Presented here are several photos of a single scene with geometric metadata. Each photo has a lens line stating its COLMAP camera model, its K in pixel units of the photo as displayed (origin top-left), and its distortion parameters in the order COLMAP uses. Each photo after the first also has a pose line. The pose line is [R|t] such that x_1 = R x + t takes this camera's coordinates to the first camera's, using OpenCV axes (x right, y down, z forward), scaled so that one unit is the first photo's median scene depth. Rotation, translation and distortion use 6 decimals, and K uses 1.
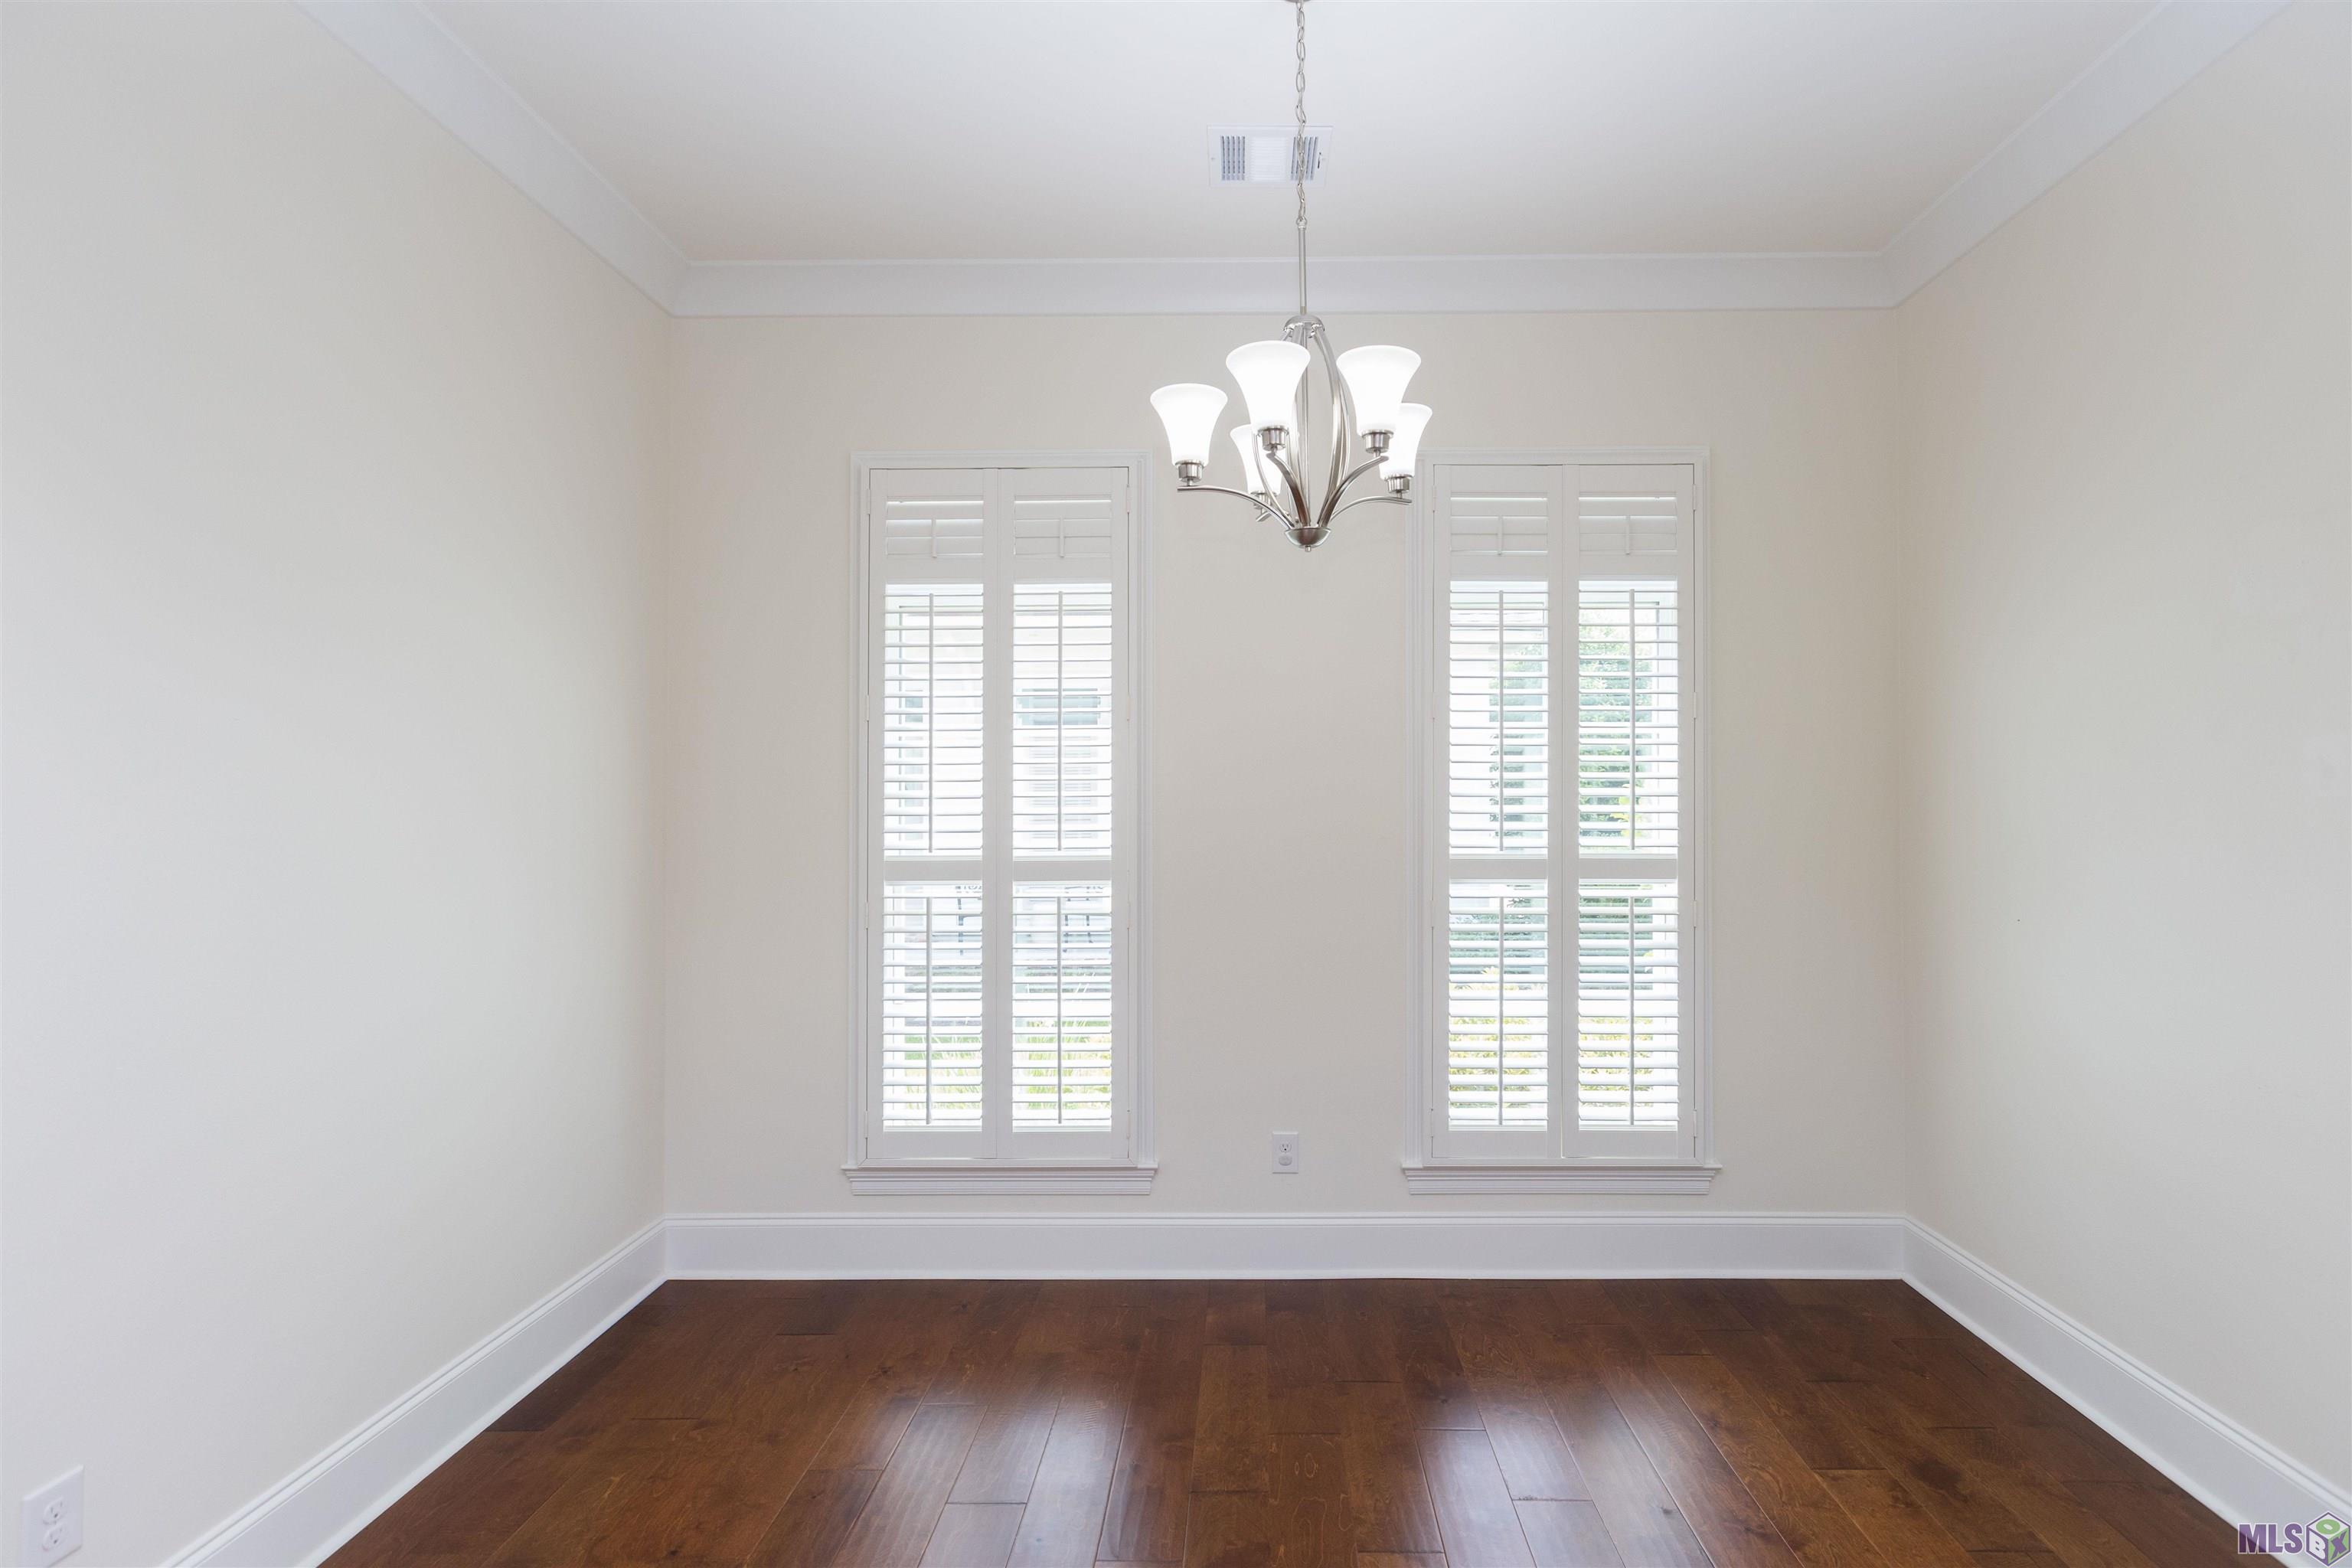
lens RADIAL K [[1080.7, 0, 1211.3], [0, 1080.7, 782.2], [0, 0, 1]] dist [-0.000995, 0.001063]
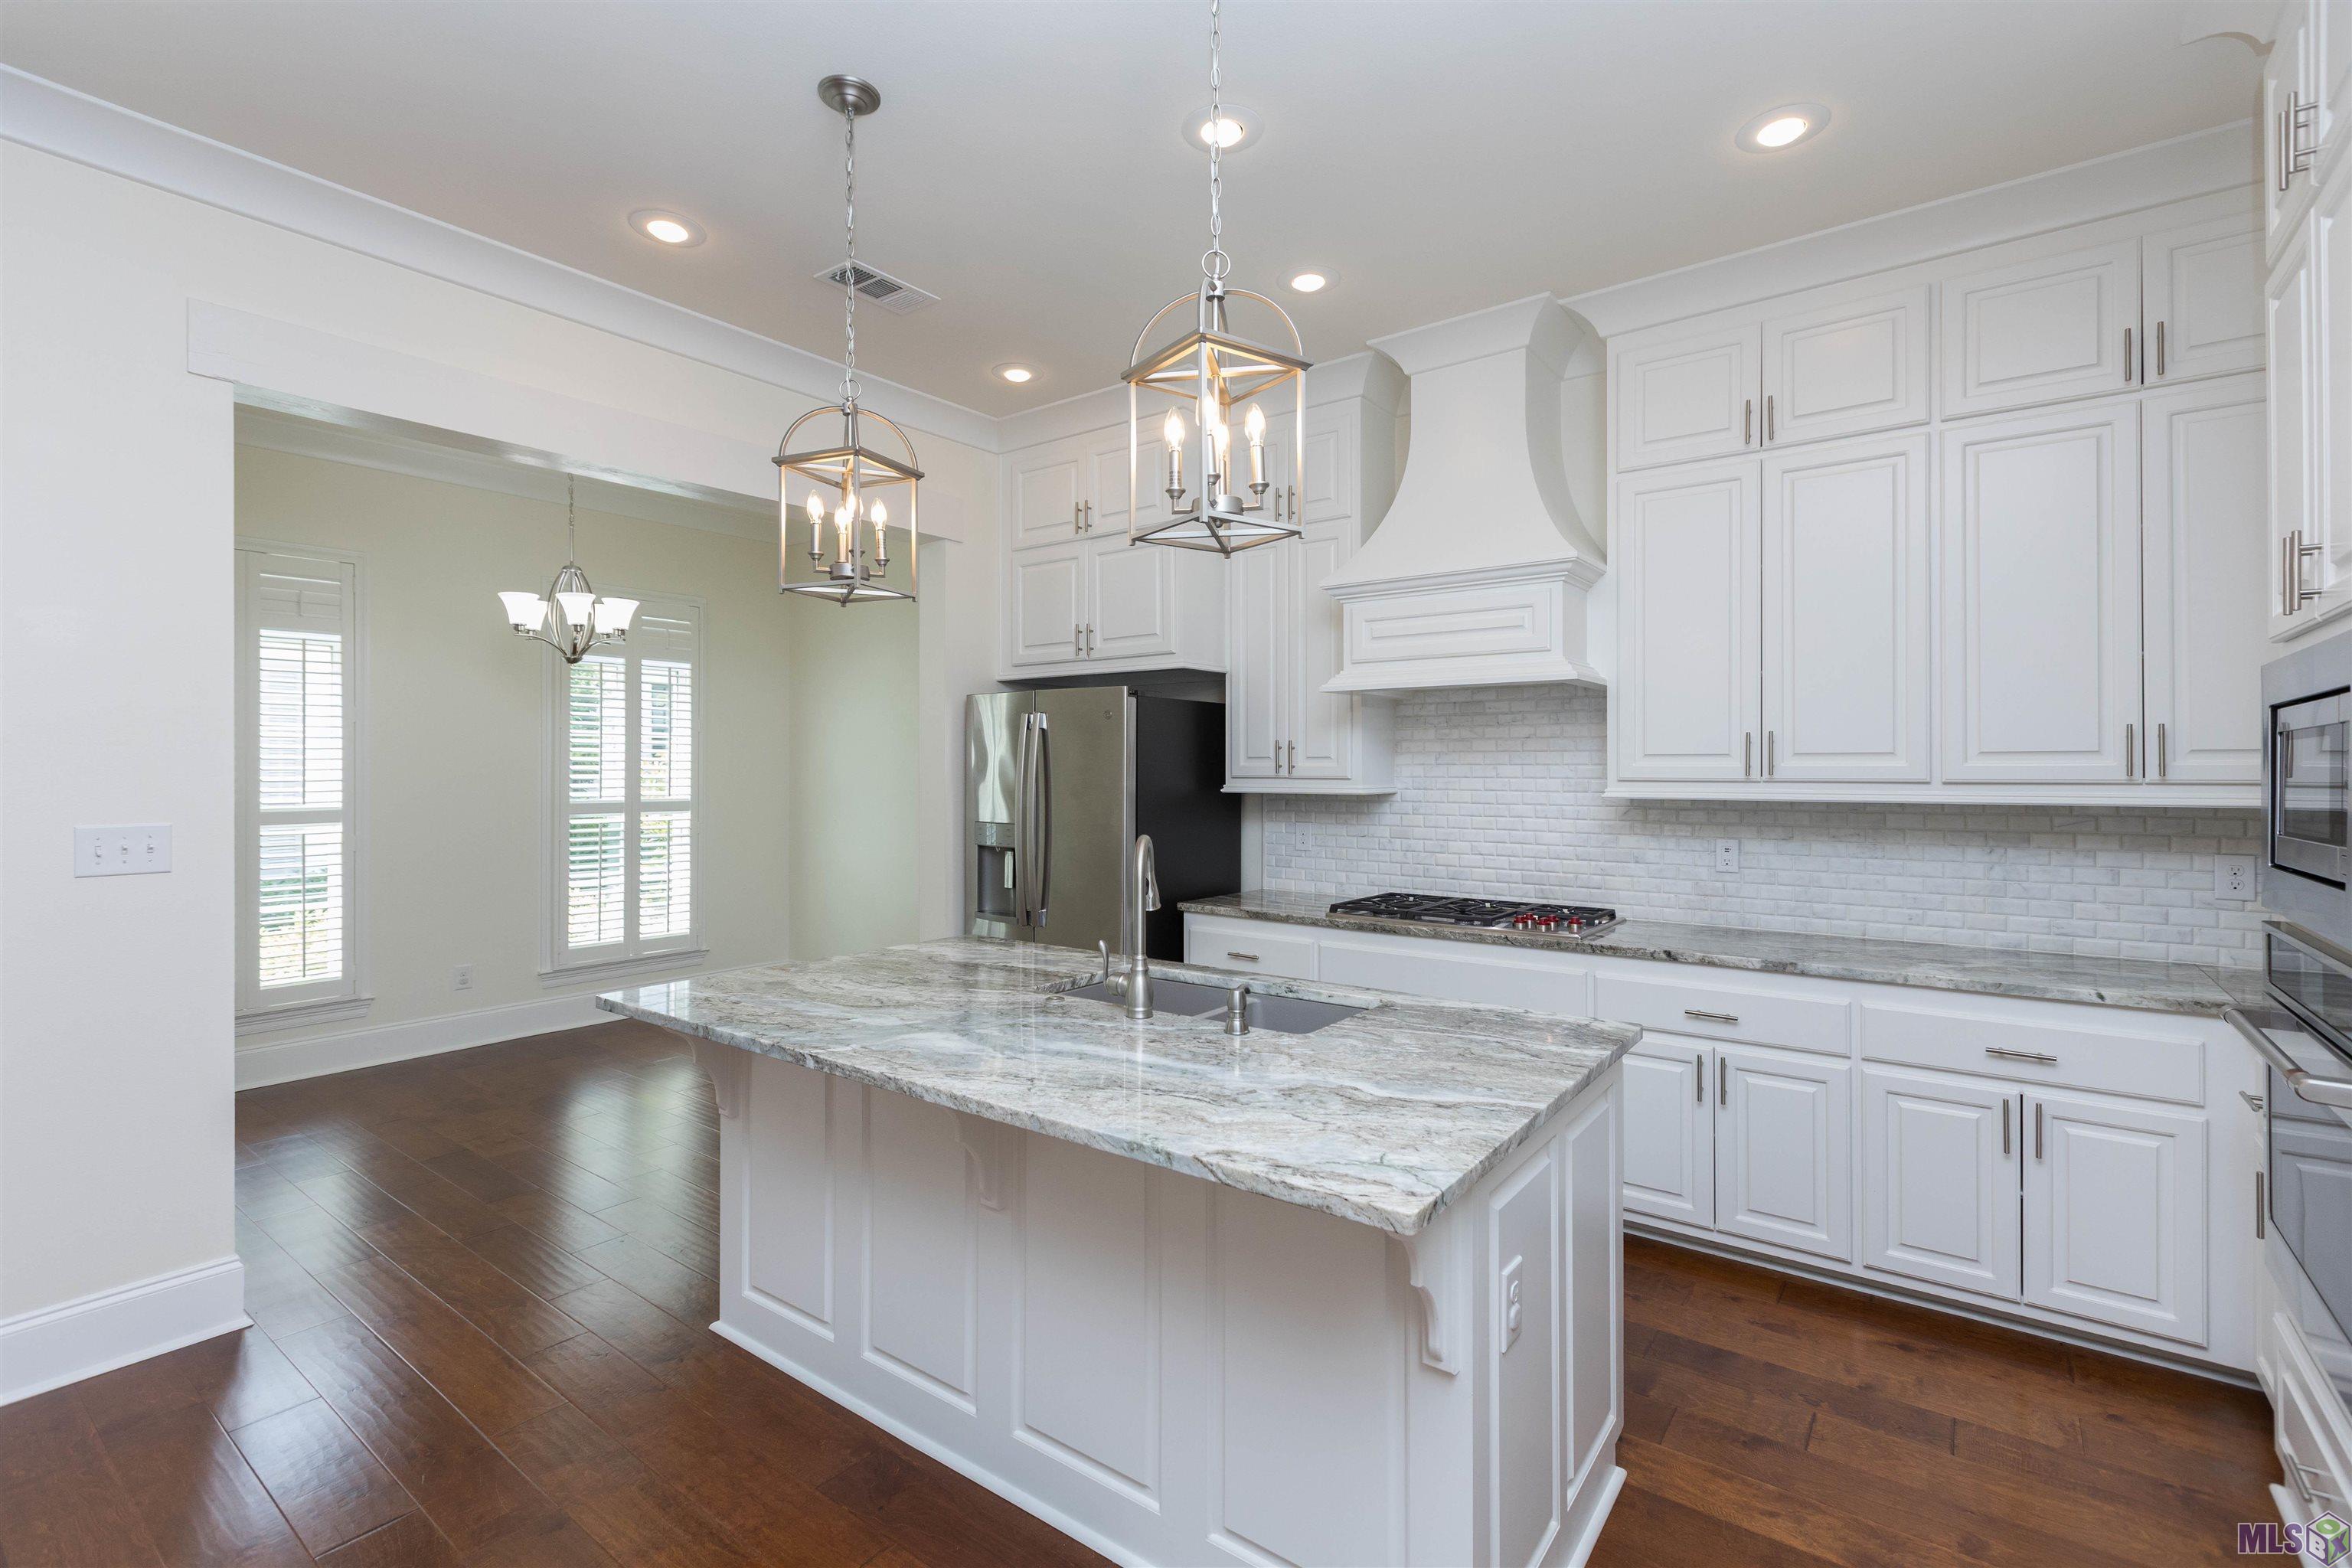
lens RADIAL K [[1067.1, 0, 1224.9], [0, 1067.1, 743.4], [0, 0, 1]] dist [-0.000168, -0.000072]
pose [[0.560670, 0.021491, 0.827760, -0.677457], [-0.017794, 0.999745, -0.013904, -0.027333], [-0.827848, -0.006934, 0.560910, -0.968479]]
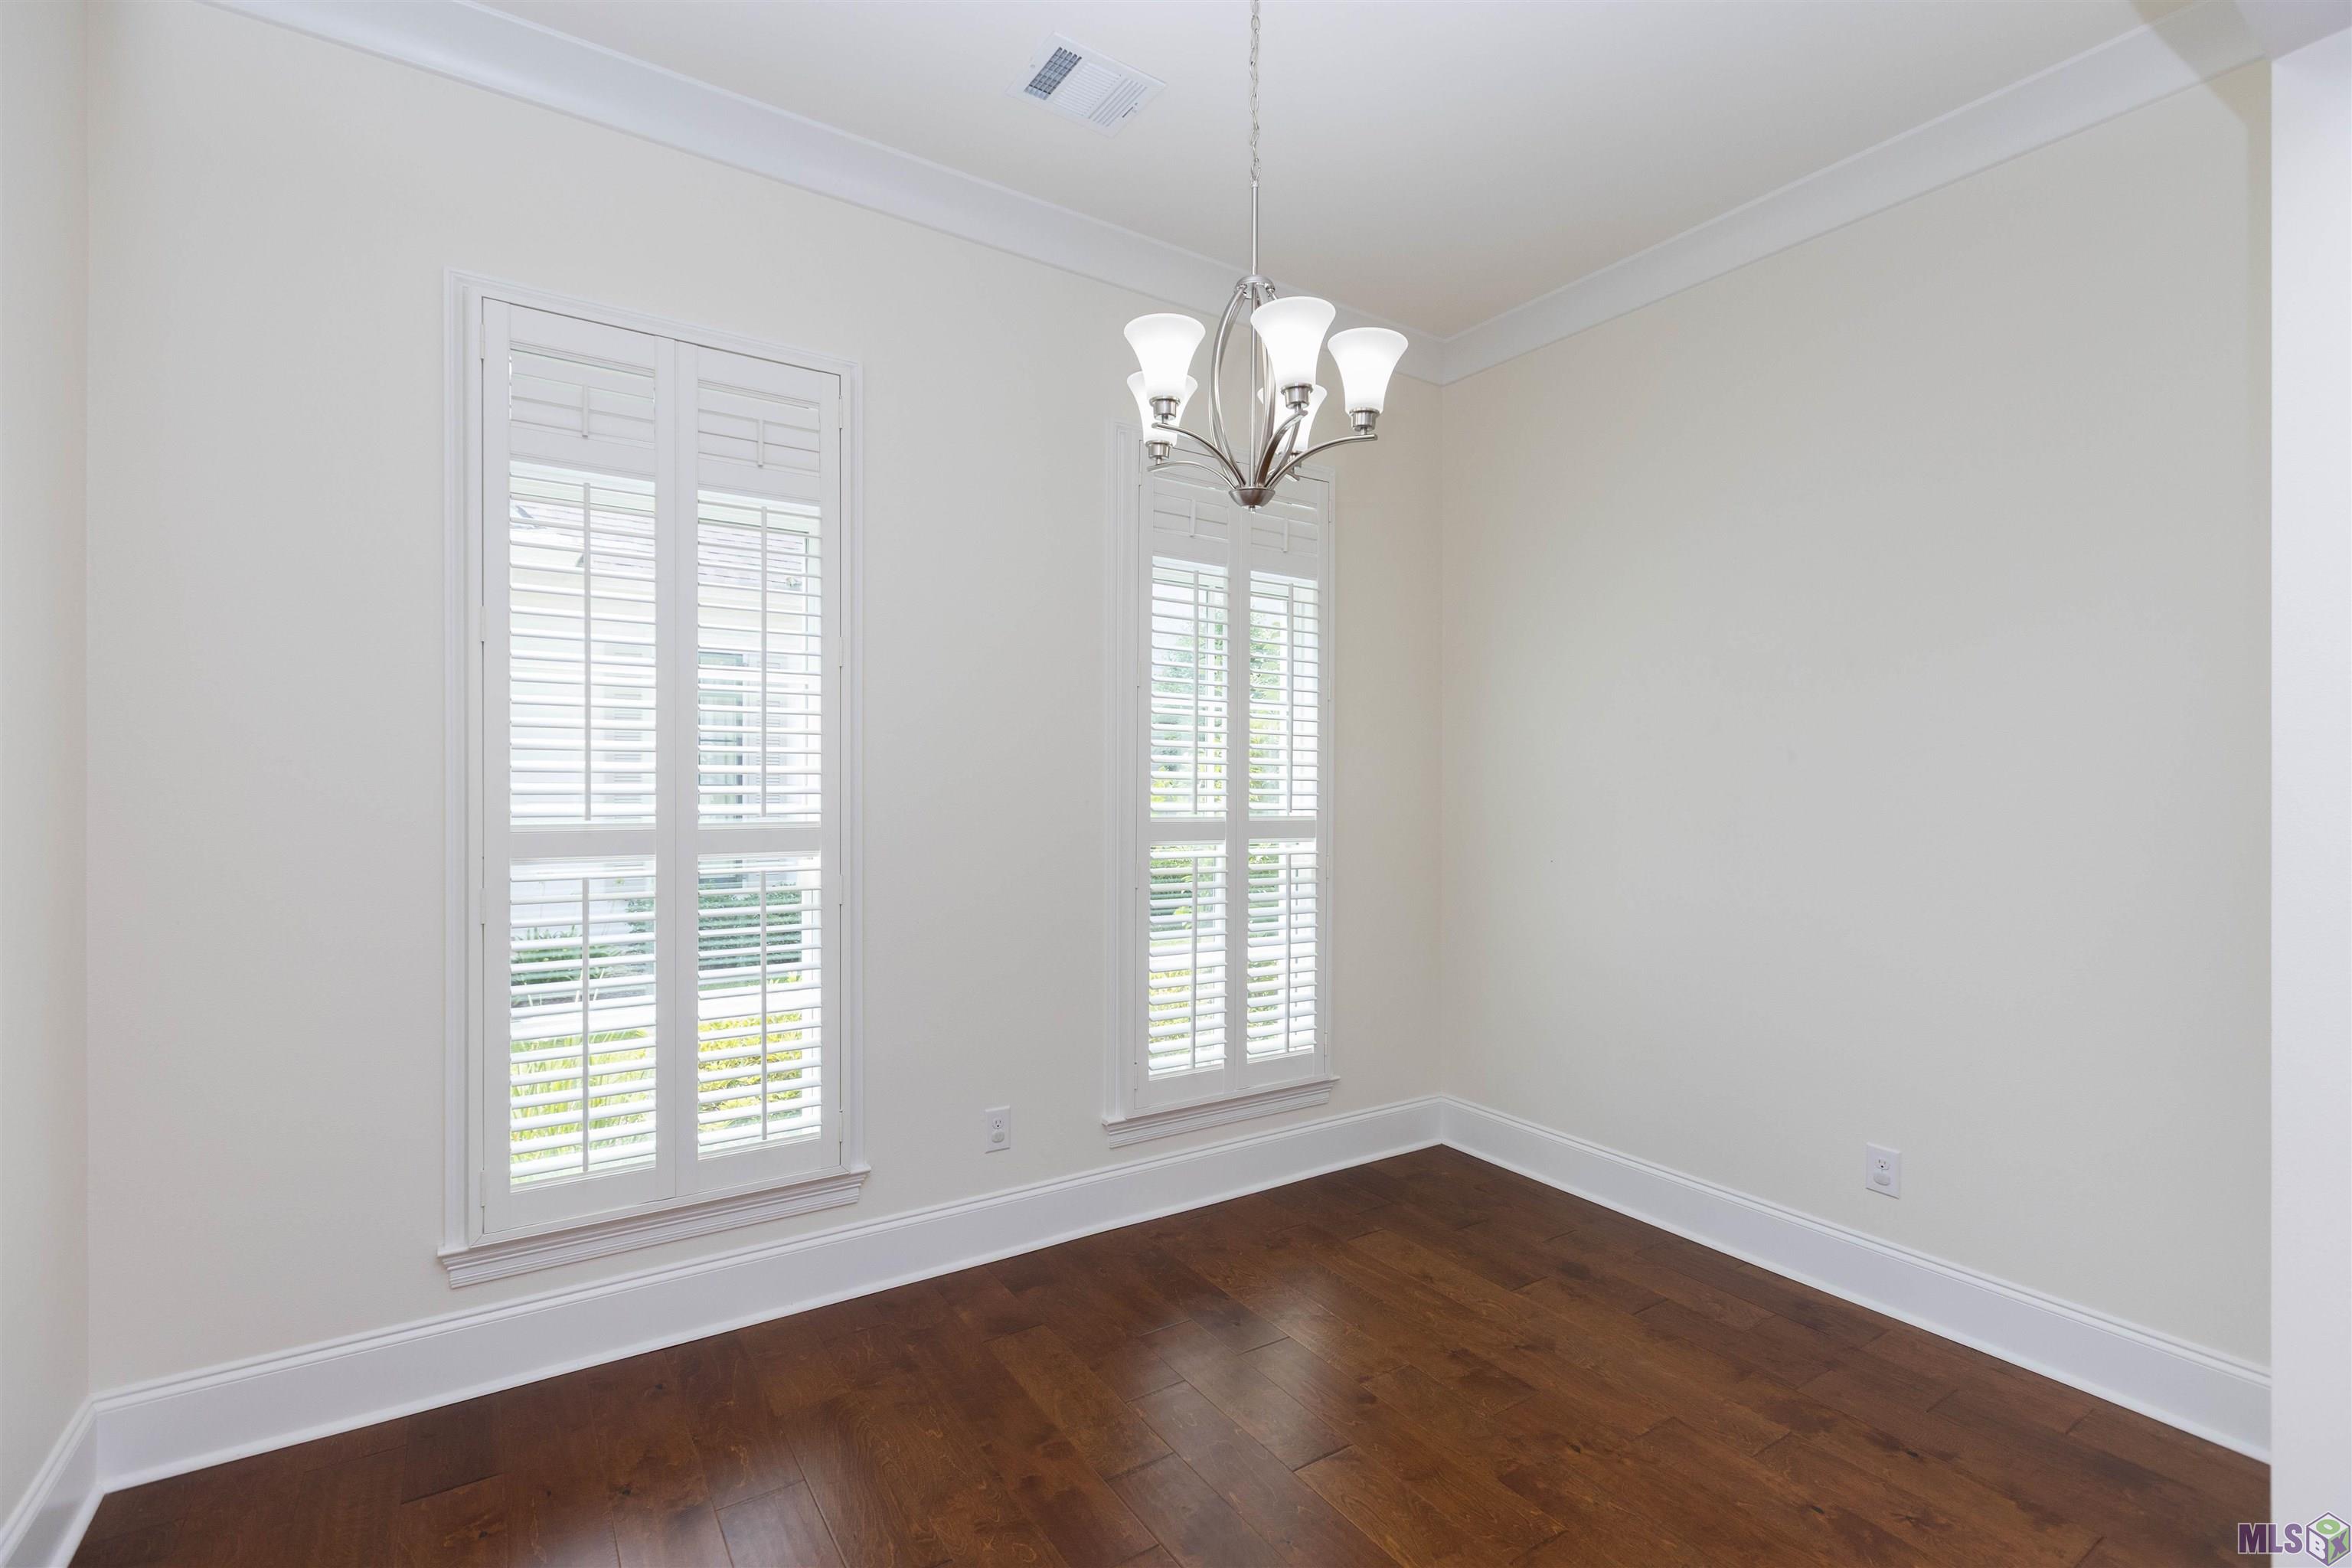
lens RADIAL K [[1065.5, 0, 1166.0], [0, 1065.5, 778.3], [0, 0, 1]] dist [0.000171, 0.000761]
pose [[0.826498, 0.013517, 0.562777, -0.351776], [-0.025564, 0.999582, 0.013536, 0.014463], [-0.562359, -0.025574, 0.826498, 0.141867]]
